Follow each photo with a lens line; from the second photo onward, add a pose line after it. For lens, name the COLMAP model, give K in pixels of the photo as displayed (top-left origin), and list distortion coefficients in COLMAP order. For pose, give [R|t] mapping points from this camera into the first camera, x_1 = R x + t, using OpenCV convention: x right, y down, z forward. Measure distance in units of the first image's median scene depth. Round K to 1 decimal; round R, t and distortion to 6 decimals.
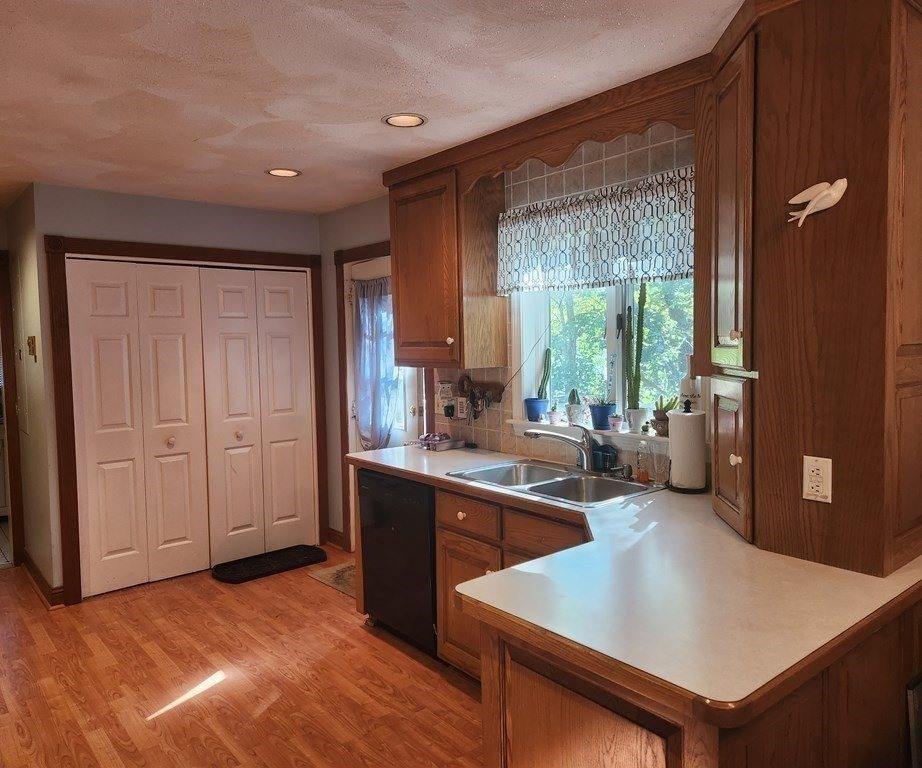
lens RADIAL K [[679.1, 0, 462.2], [0, 679.1, 385.7], [0, 0, 1]] dist [0.071665, -0.060847]
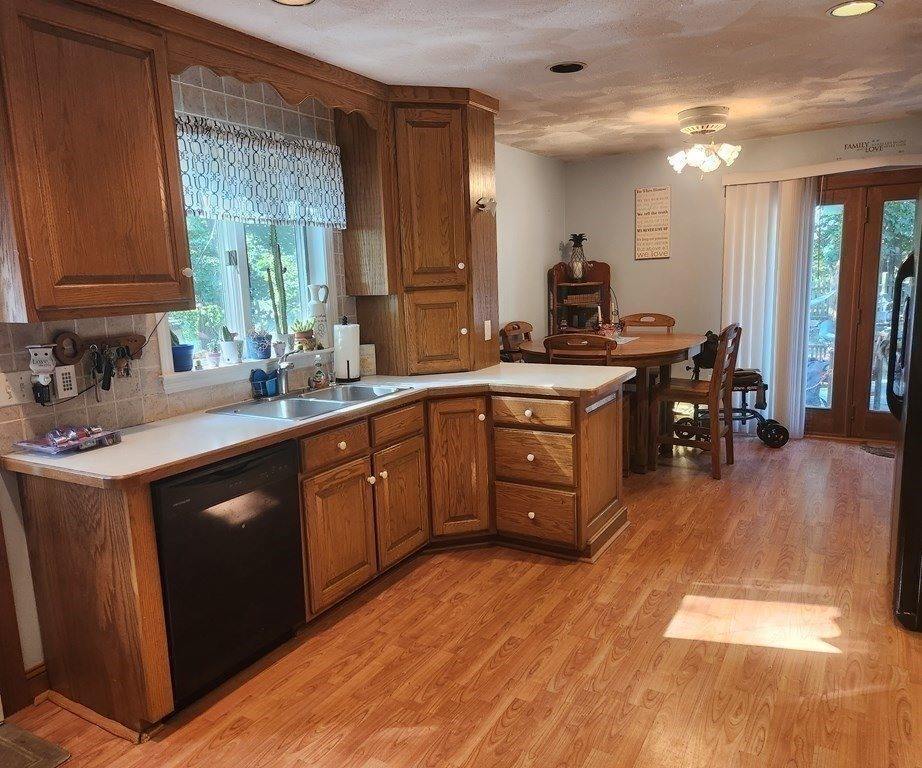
lens RADIAL K [[679.1, 0, 444.9], [0, 679.1, 407.0], [0, 0, 1]] dist [0.071665, -0.060847]
pose [[-0.319208, -0.151194, 0.935546, -0.916246], [0.112093, 0.974238, 0.195693, -0.041624], [-0.941032, 0.167335, -0.294037, 1.063262]]
